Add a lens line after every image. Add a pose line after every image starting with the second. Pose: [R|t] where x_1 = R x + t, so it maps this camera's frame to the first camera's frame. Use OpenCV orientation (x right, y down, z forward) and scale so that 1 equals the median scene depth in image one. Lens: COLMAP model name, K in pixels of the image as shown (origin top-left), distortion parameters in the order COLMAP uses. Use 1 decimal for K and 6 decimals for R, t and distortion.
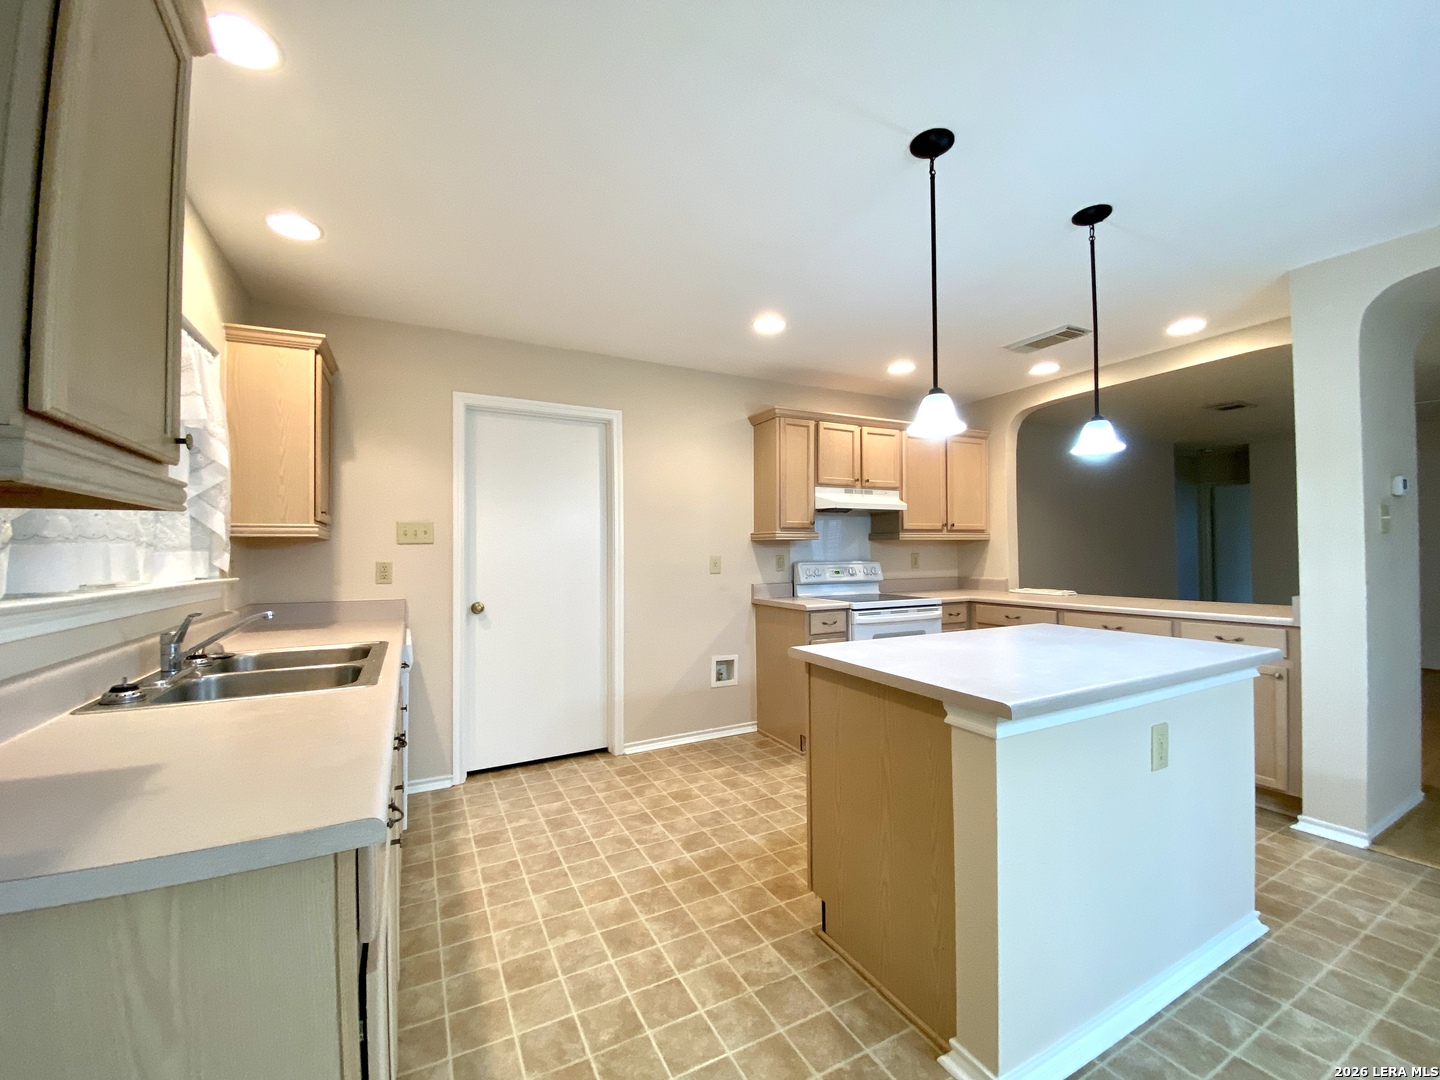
lens RADIAL K [[580.5, 0, 717.6], [0, 580.5, 542.6], [0, 0, 1]] dist [0.023434, -0.019832]
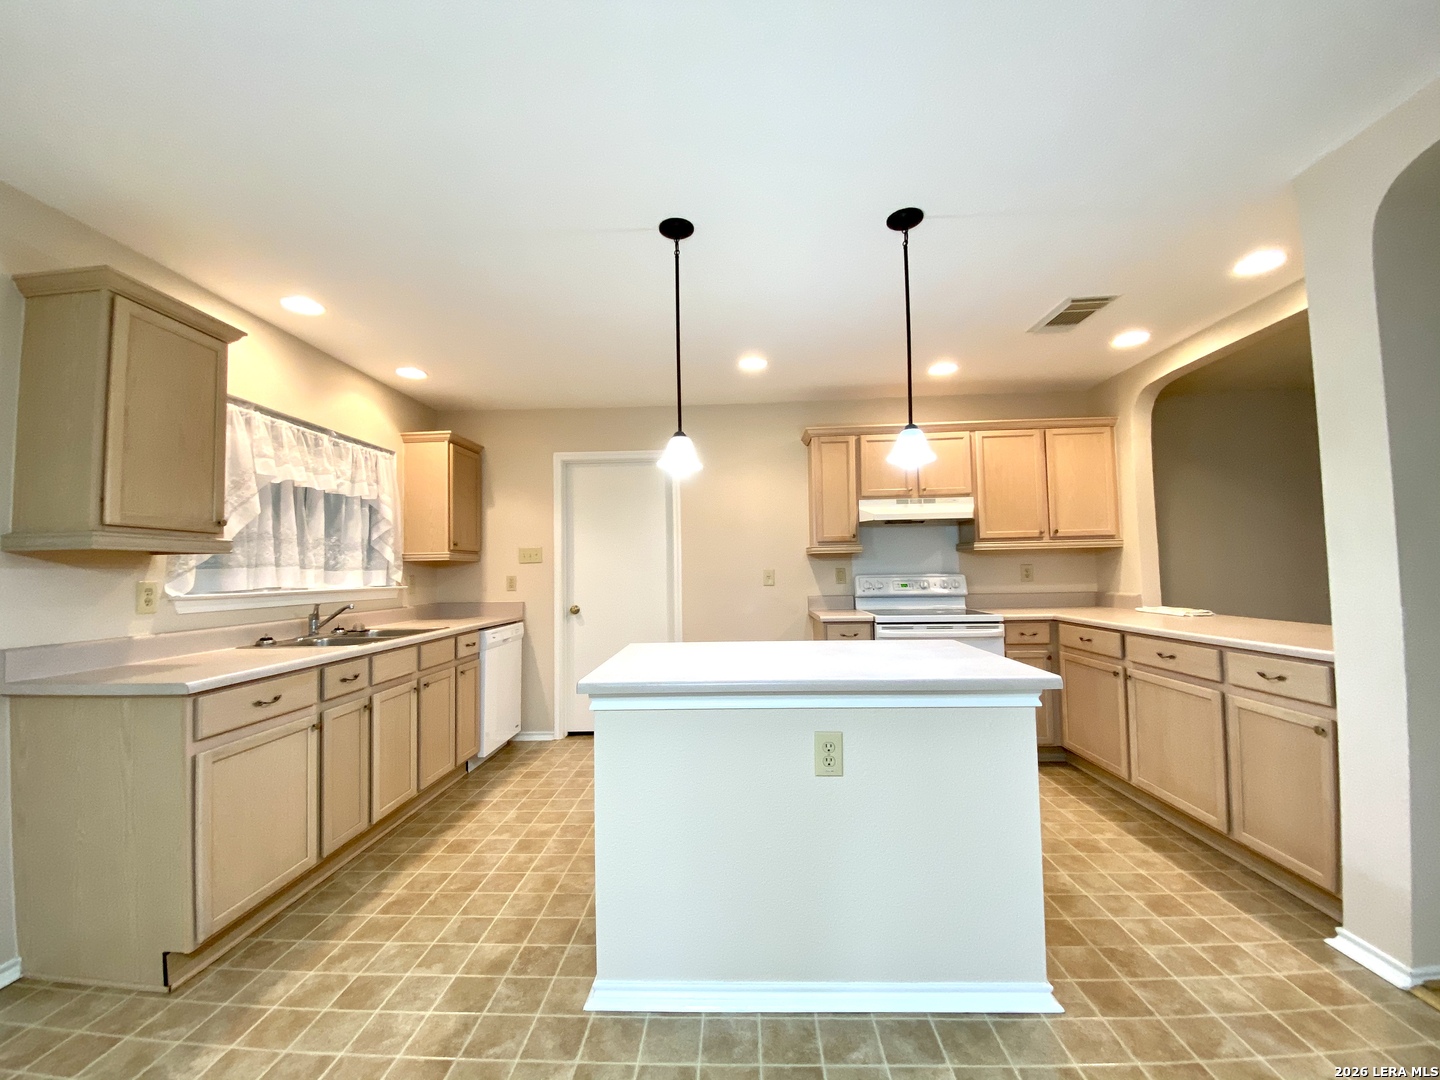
lens RADIAL K [[580.5, 0, 717.6], [0, 580.5, 542.6], [0, 0, 1]] dist [0.023434, -0.019832]
pose [[0.867901, -0.030913, -0.495775, 0.470556], [0.019813, 0.999422, -0.027633, 0.000651], [0.496342, 0.014160, 0.868011, 0.001727]]
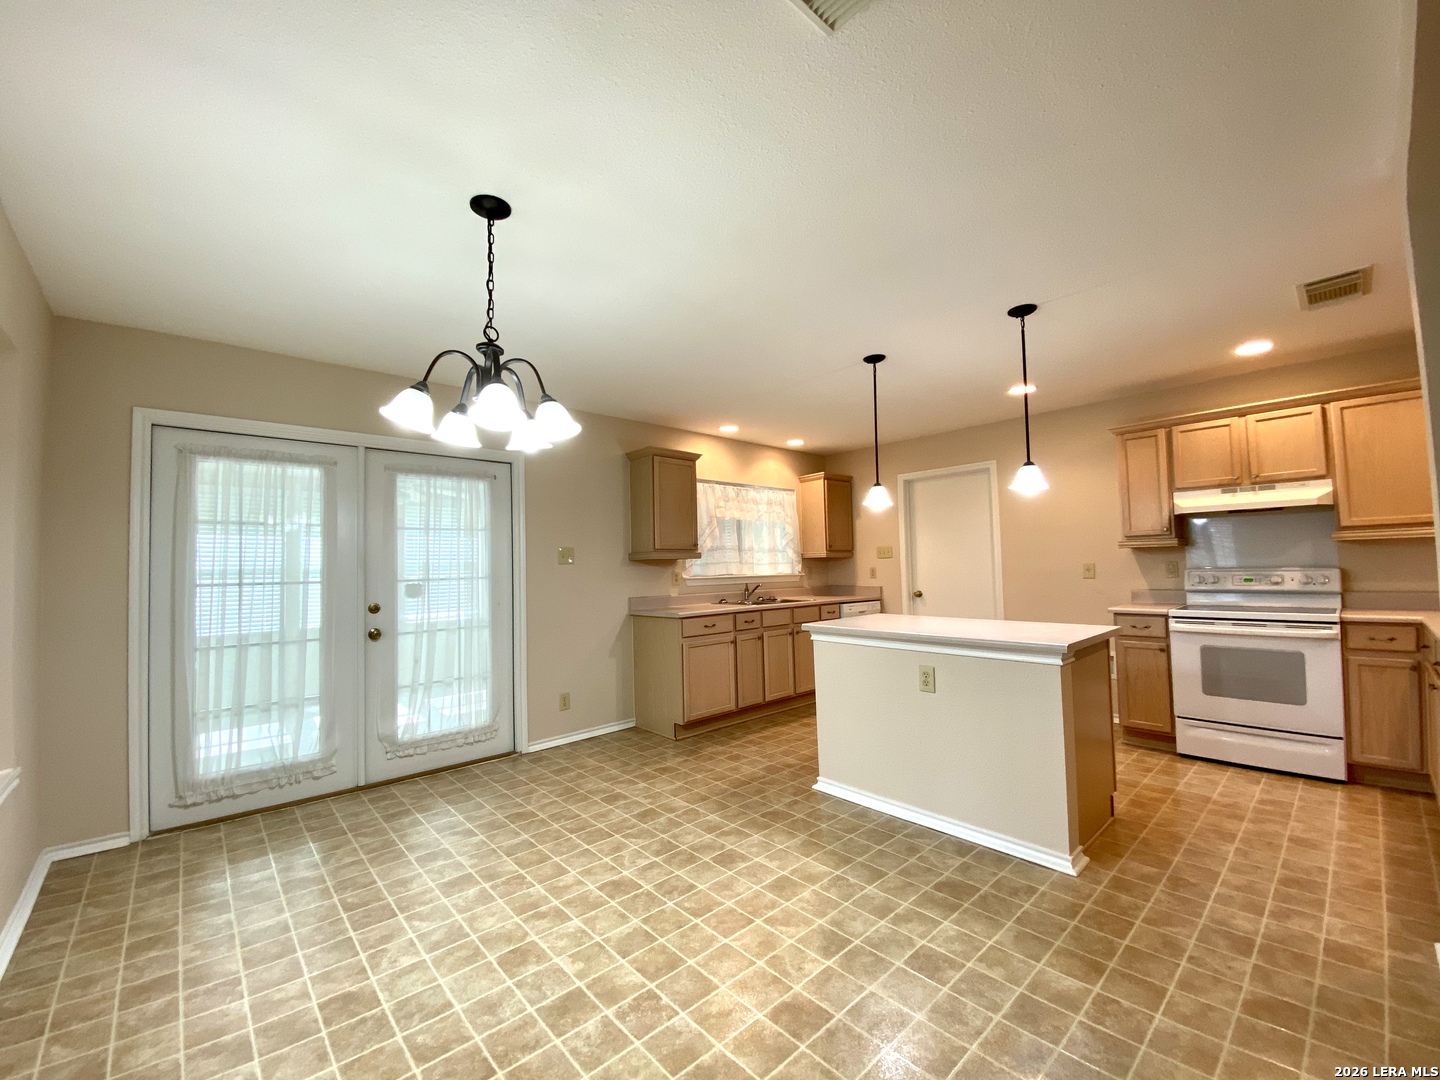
lens RADIAL K [[580.5, 0, 717.6], [0, 580.5, 542.6], [0, 0, 1]] dist [0.023434, -0.019832]
pose [[0.248813, -0.036400, -0.967867, 0.980103], [0.036714, 0.998930, -0.028130, -0.011953], [0.967855, -0.028535, 0.249883, -0.008553]]
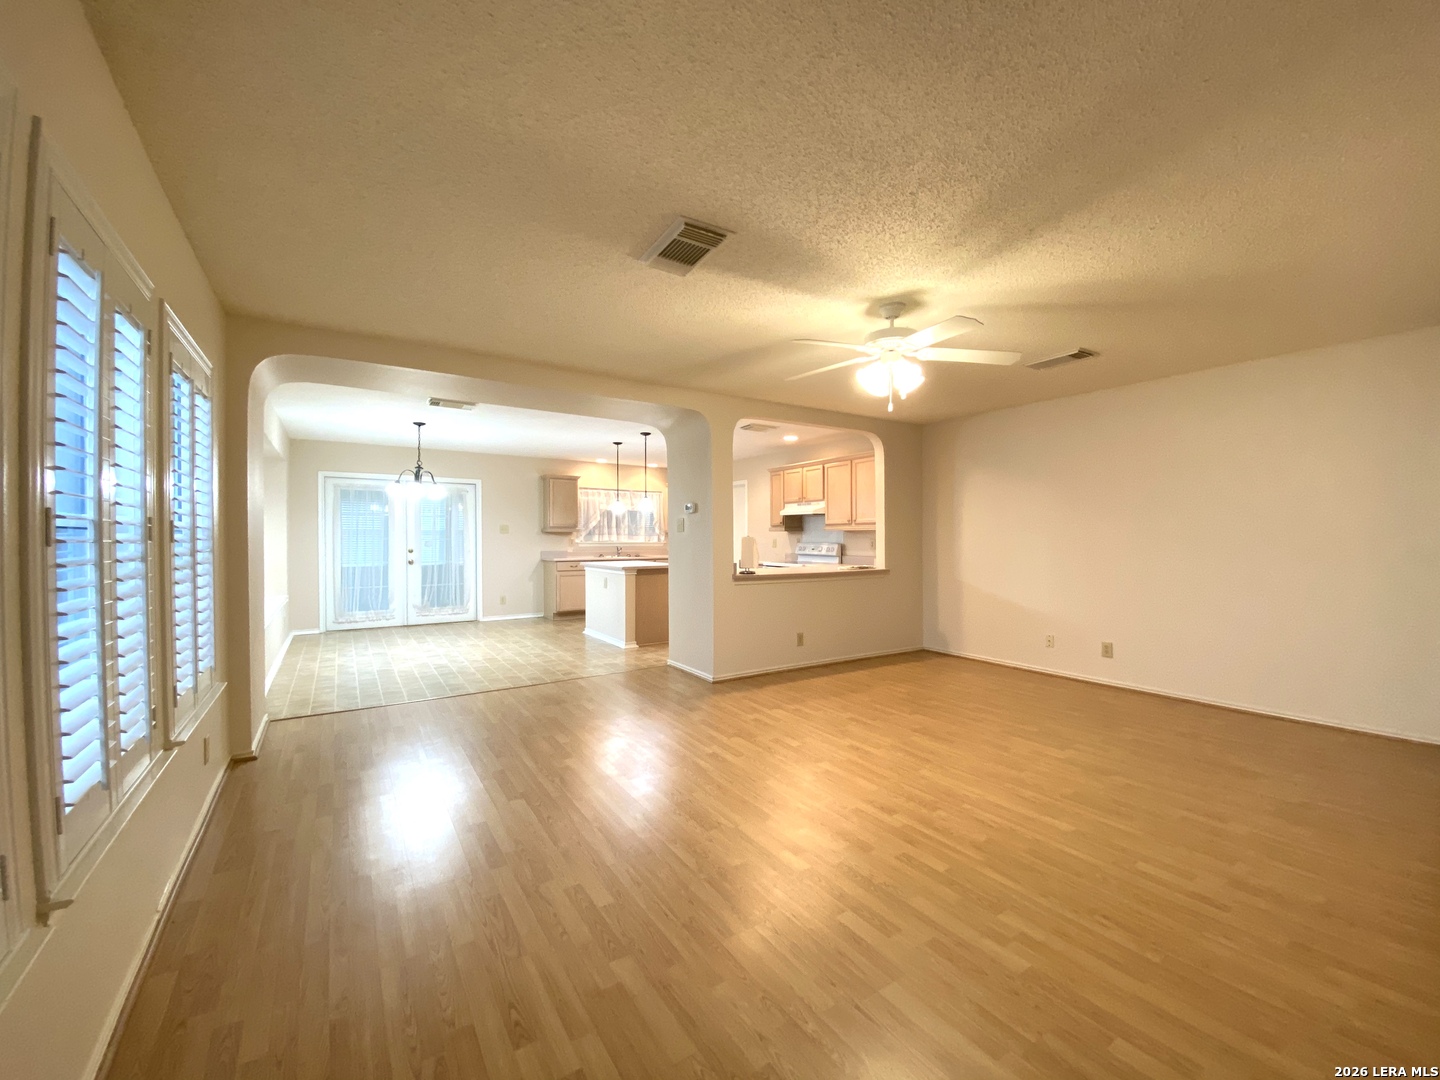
lens RADIAL K [[571.4, 0, 725.6], [0, 571.4, 542.7], [0, 0, 1]] dist [0.016986, -0.018735]
pose [[0.109317, 0.017012, -0.993861, 2.159186], [0.015087, 0.999710, 0.018772, -0.005914], [0.993892, -0.017046, 0.109029, 0.611460]]
